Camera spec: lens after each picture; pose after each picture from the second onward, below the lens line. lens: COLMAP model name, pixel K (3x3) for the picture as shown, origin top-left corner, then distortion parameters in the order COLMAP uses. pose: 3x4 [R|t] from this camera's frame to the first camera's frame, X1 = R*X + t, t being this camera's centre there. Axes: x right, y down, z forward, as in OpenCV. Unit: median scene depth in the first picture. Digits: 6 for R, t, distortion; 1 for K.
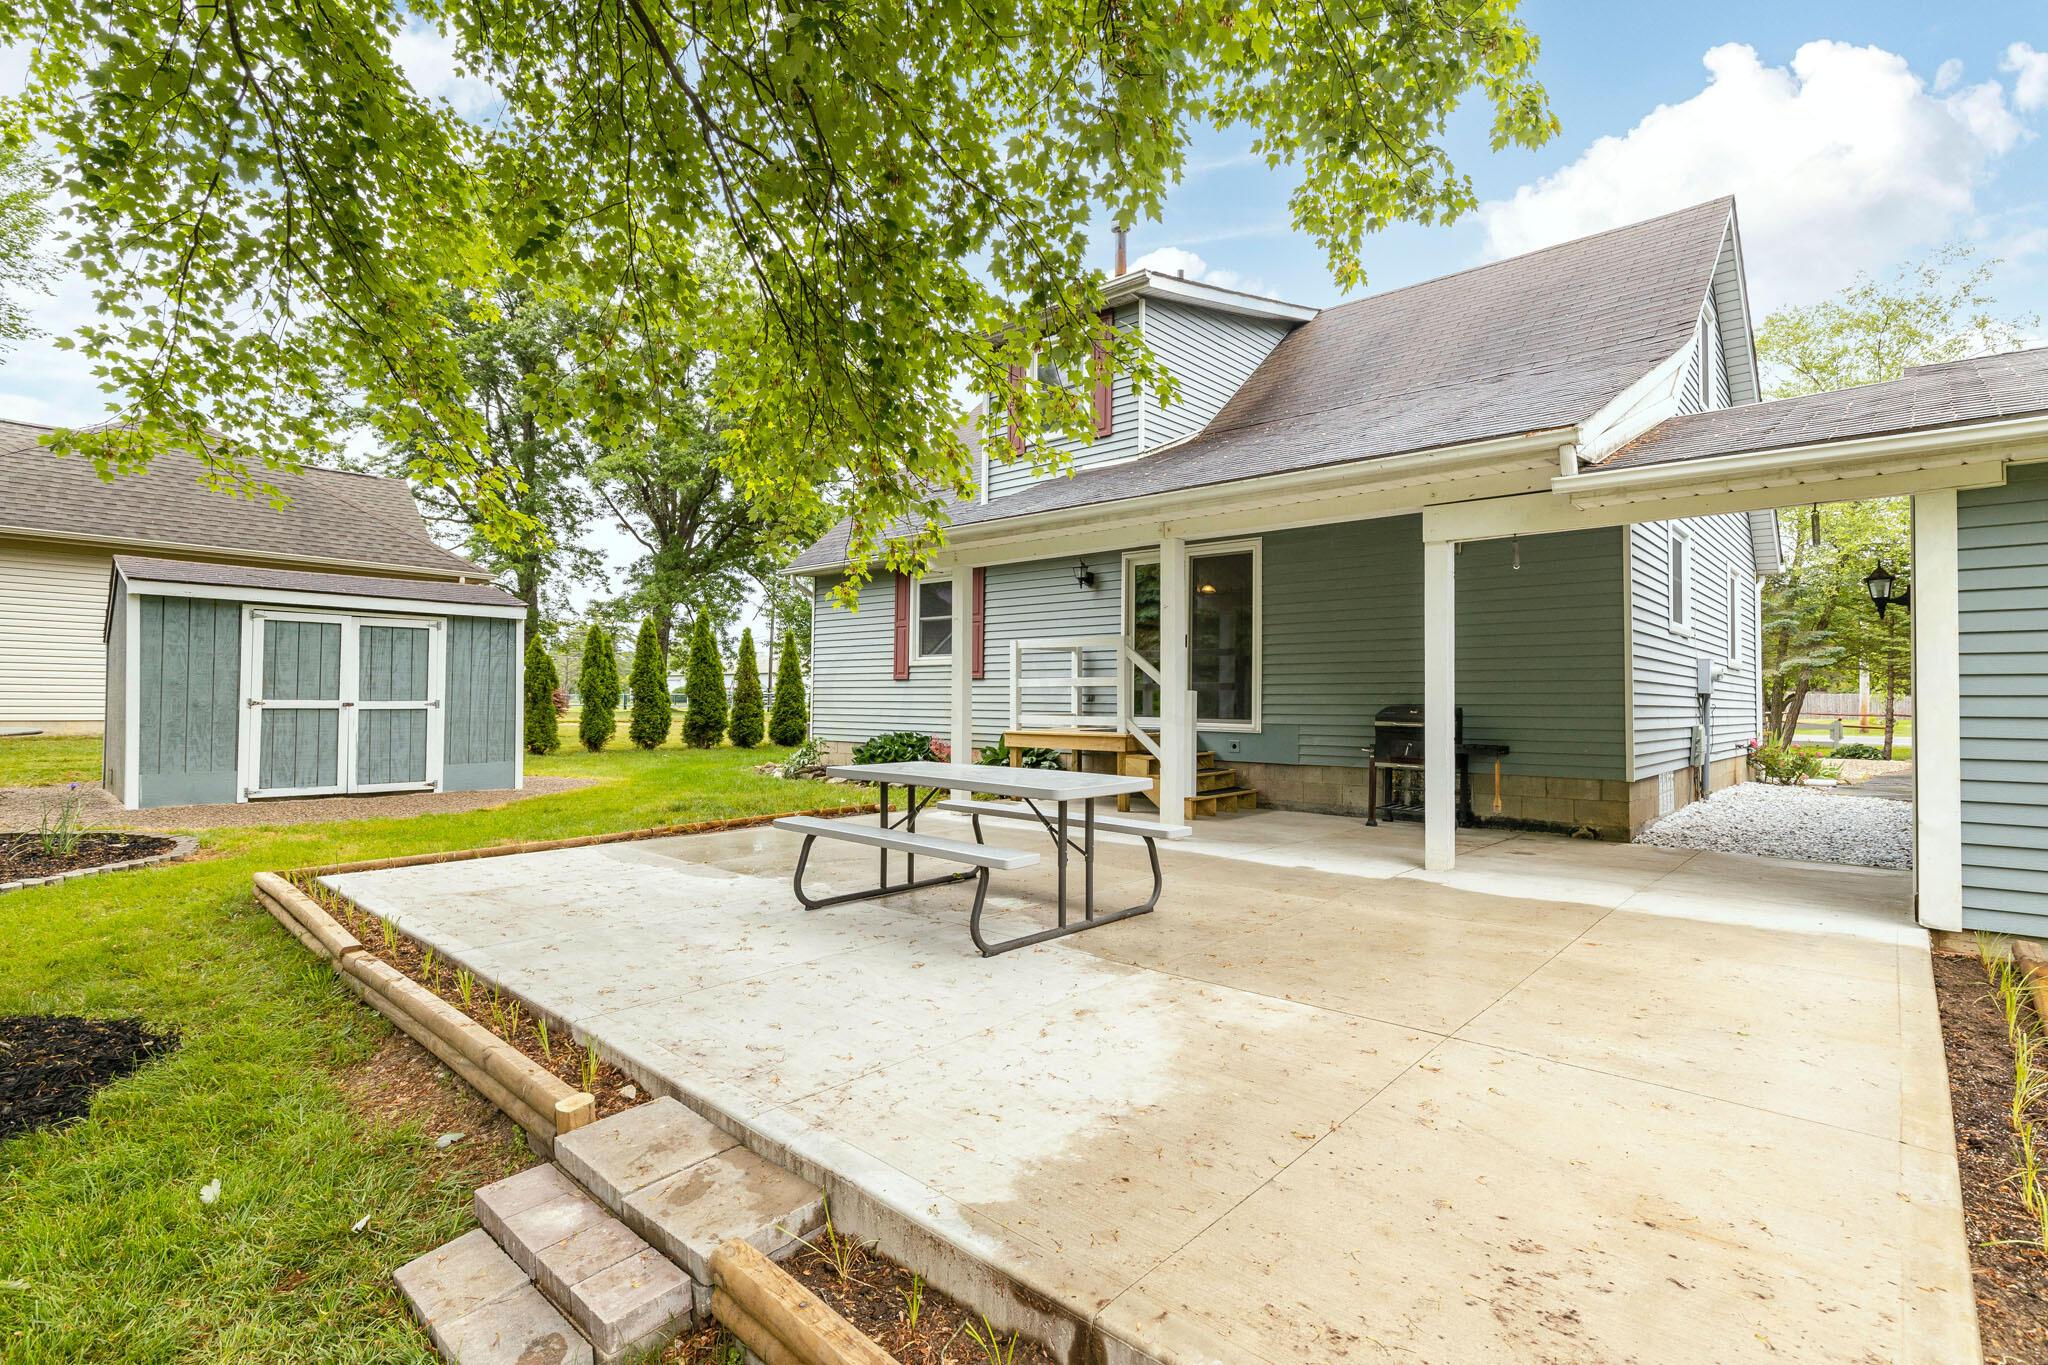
lens RADIAL K [[979.6, 0, 1026.1], [0, 979.6, 683.1], [0, 0, 1]] dist [0.002706, 0.000144]
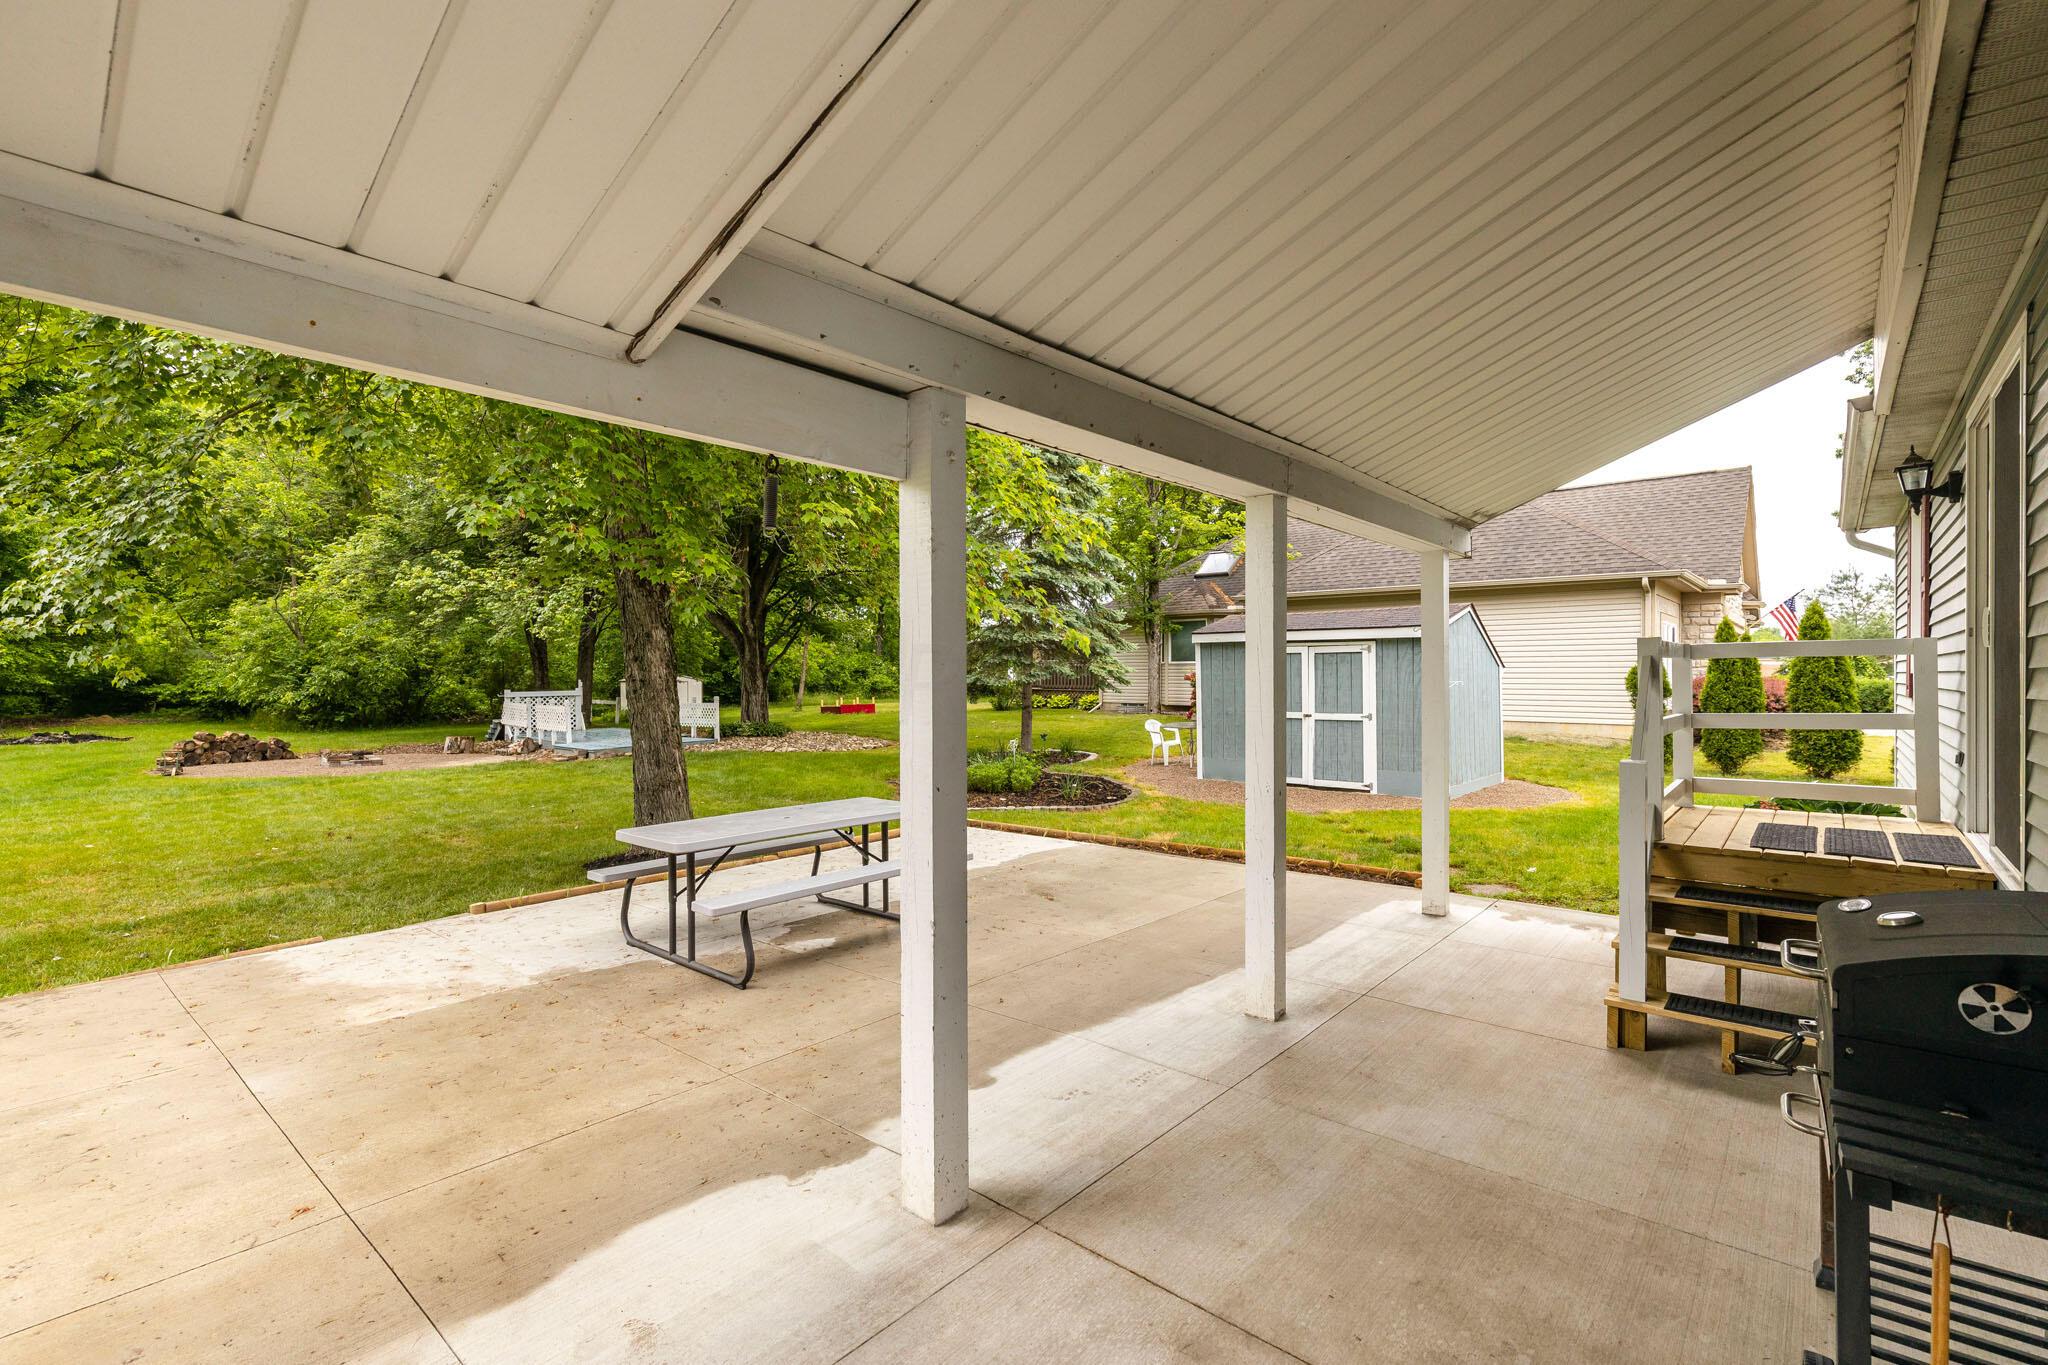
lens RADIAL K [[912.6, 0, 1026.8], [0, 912.6, 683.6], [0, 0, 1]] dist [-0.000264, -0.000270]
pose [[0.027019, -0.002234, -0.999632, 1.358064], [0.020788, 0.999783, -0.001673, -0.071143], [0.999419, -0.020735, 0.027060, 1.682047]]
